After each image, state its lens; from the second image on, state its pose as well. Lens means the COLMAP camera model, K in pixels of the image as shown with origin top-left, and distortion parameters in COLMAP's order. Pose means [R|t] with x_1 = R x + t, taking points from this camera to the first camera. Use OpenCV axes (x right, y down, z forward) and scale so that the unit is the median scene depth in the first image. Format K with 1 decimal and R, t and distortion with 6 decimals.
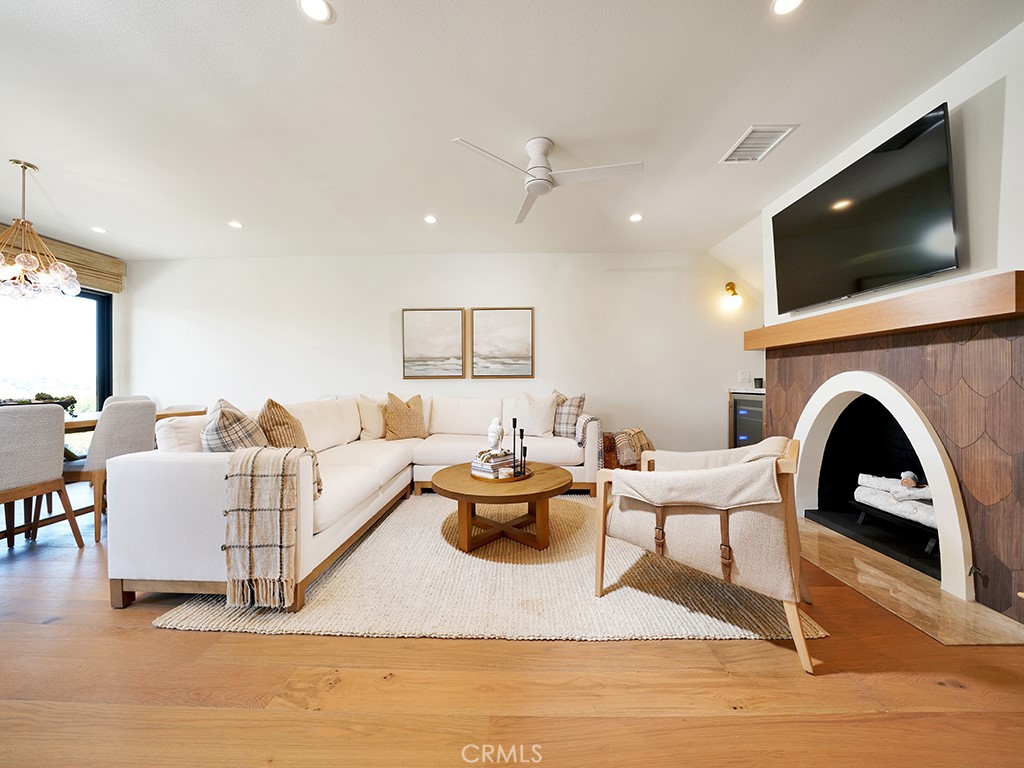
lens RADIAL K [[359.8, 0, 512.0], [0, 359.8, 384.0], [0, 0, 1]] dist [-0.000113, -0.000042]
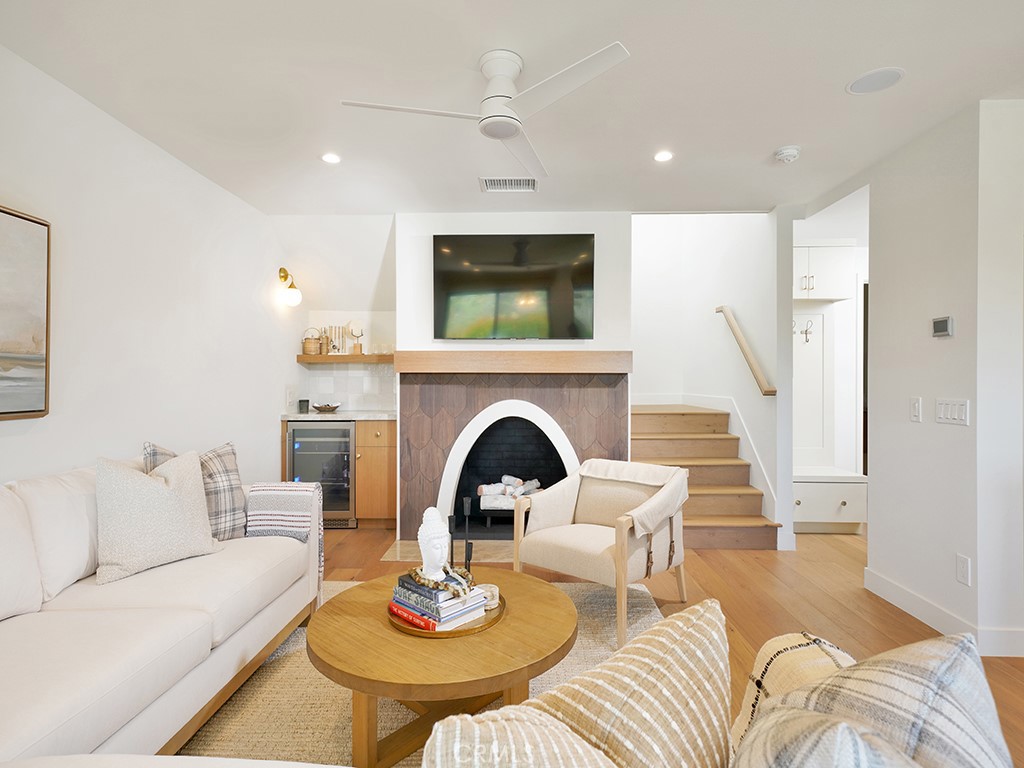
lens RADIAL K [[555.2, 0, 512.0], [0, 555.2, 384.0], [0, 0, 1]] dist [0.001619, 0.000407]
pose [[0.011737, -0.000965, 0.999931, -0.737652], [0.004382, 0.999990, 0.000913, -0.072407], [-0.999922, 0.004371, 0.011741, 0.779436]]
